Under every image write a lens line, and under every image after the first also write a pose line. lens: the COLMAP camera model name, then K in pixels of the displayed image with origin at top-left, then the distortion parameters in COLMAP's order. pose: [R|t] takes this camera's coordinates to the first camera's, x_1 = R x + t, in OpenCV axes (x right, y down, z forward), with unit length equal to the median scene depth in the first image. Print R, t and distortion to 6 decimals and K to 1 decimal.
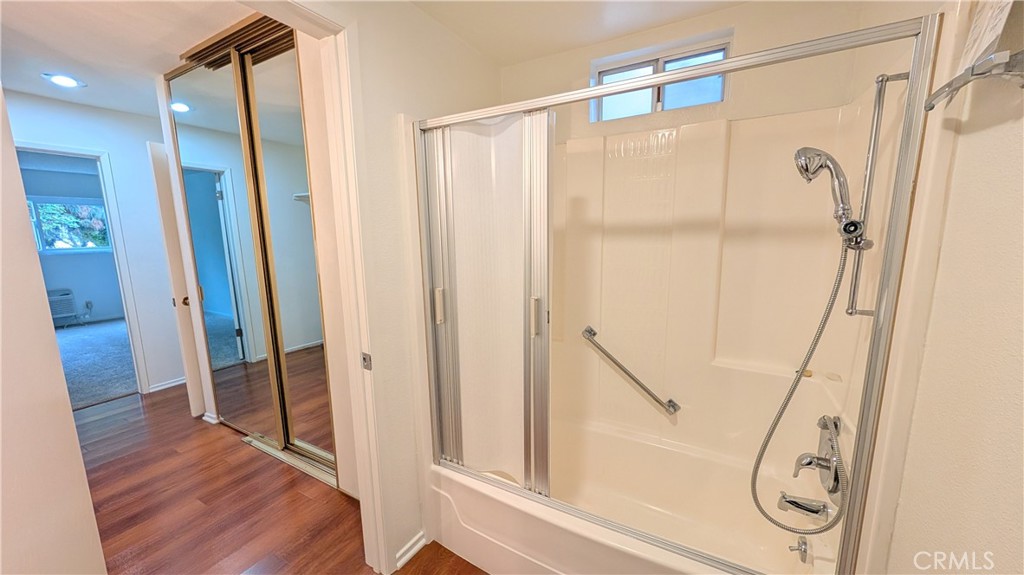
lens RADIAL K [[372.2, 0, 512.4], [0, 372.2, 292.4], [0, 0, 1]] dist [-0.000643, -0.000061]
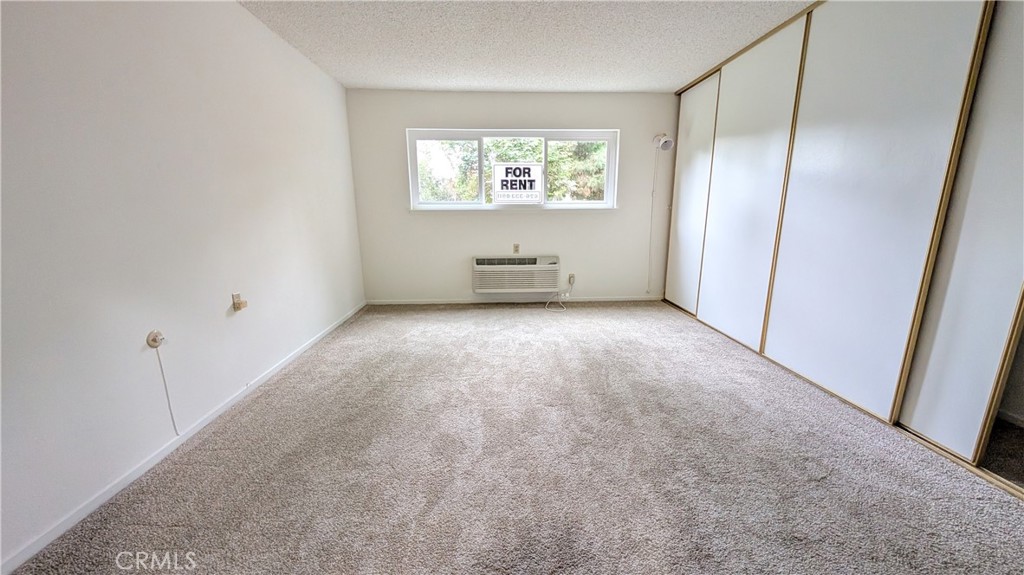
lens RADIAL K [[372.2, 0, 509.2], [0, 372.2, 284.7], [0, 0, 1]] dist [-0.000643, -0.000061]
pose [[0.517988, 0.184555, -0.835241, -1.071840], [-0.138184, 0.981676, 0.131214, -0.068917], [0.844152, 0.047449, 0.533999, 0.921272]]
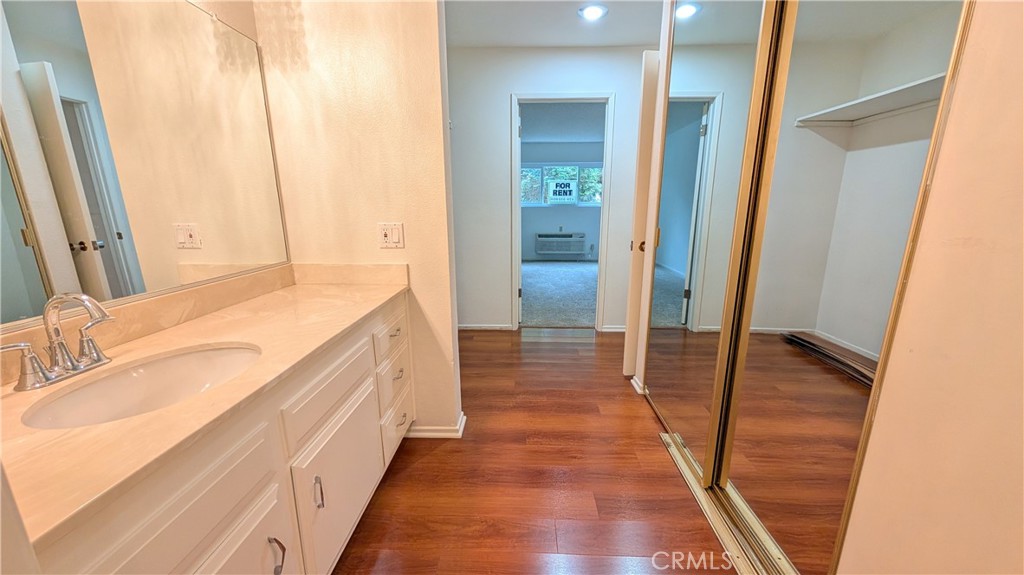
lens RADIAL K [[372.2, 0, 514.6], [0, 372.2, 291.6], [0, 0, 1]] dist [-0.000643, -0.000061]
pose [[0.460123, 0.211730, -0.862240, -0.206728], [-0.144896, 0.976036, 0.162352, 0.023867], [0.875952, 0.050233, 0.479775, 0.275771]]
